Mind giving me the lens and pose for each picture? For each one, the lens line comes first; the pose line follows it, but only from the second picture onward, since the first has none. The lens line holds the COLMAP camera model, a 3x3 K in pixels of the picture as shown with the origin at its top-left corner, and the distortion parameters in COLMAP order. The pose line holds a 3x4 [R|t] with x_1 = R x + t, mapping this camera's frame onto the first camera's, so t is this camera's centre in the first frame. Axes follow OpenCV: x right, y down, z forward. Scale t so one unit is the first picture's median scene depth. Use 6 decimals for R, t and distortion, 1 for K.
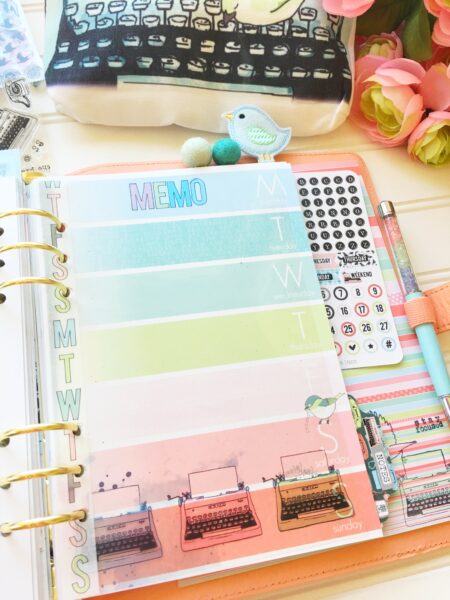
lens RADIAL K [[540.8, 0, 236.7], [0, 540.8, 304.4], [0, 0, 1]] dist [0.158640, -0.242213]
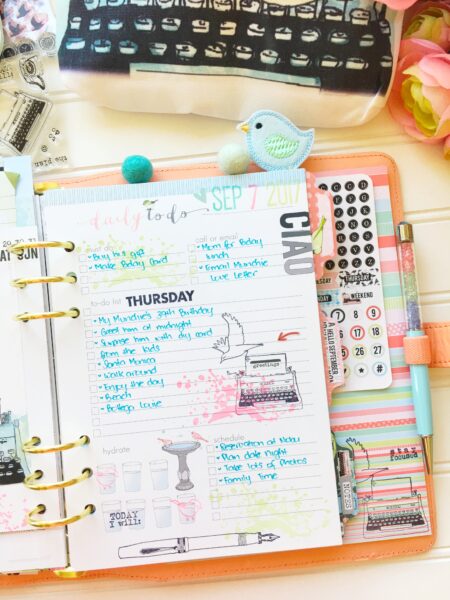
lens RADIAL K [[514.4, 0, 228.4], [0, 514.4, 292.0], [0, 0, 1]] dist [0.076619, -0.128287]
pose [[0.988549, 0.092877, -0.118932, 0.088170], [-0.050678, 0.946707, 0.318085, -0.335407], [0.142136, -0.308415, 0.940573, 0.082148]]
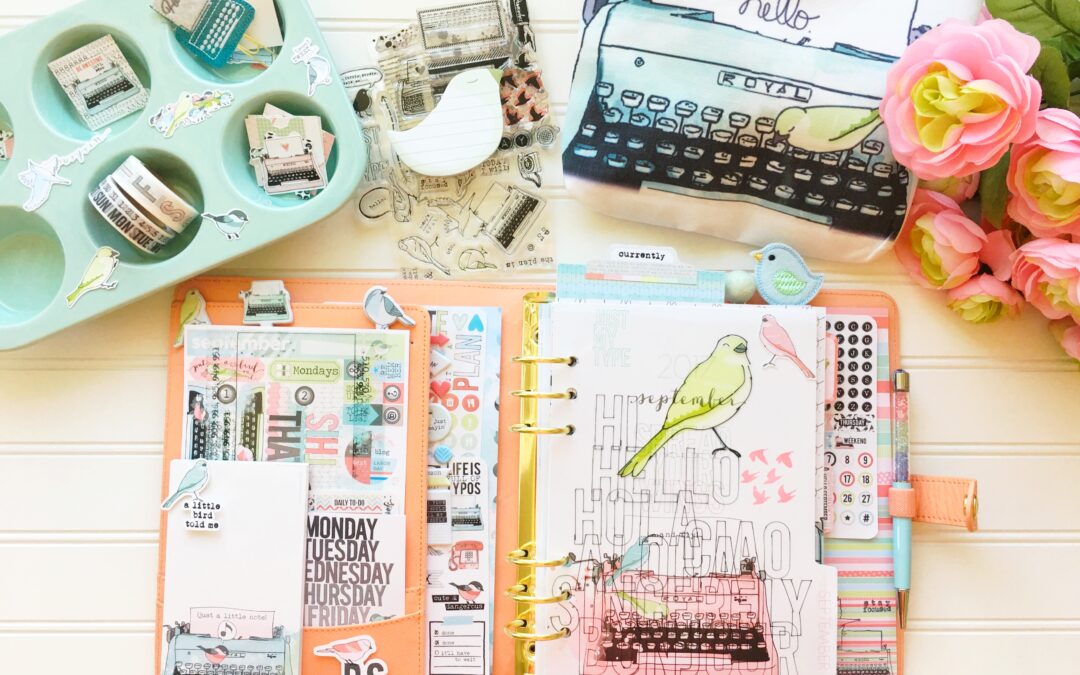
lens RADIAL K [[923.9, 0, 539.9], [0, 923.9, 316.7], [0, 0, 1]] dist [0.065002, -0.120217]
pose [[0.977078, 0.196414, -0.082097, -0.211340], [-0.163540, 0.939436, 0.301188, -0.634583], [0.136282, -0.280858, 0.950024, -0.538273]]
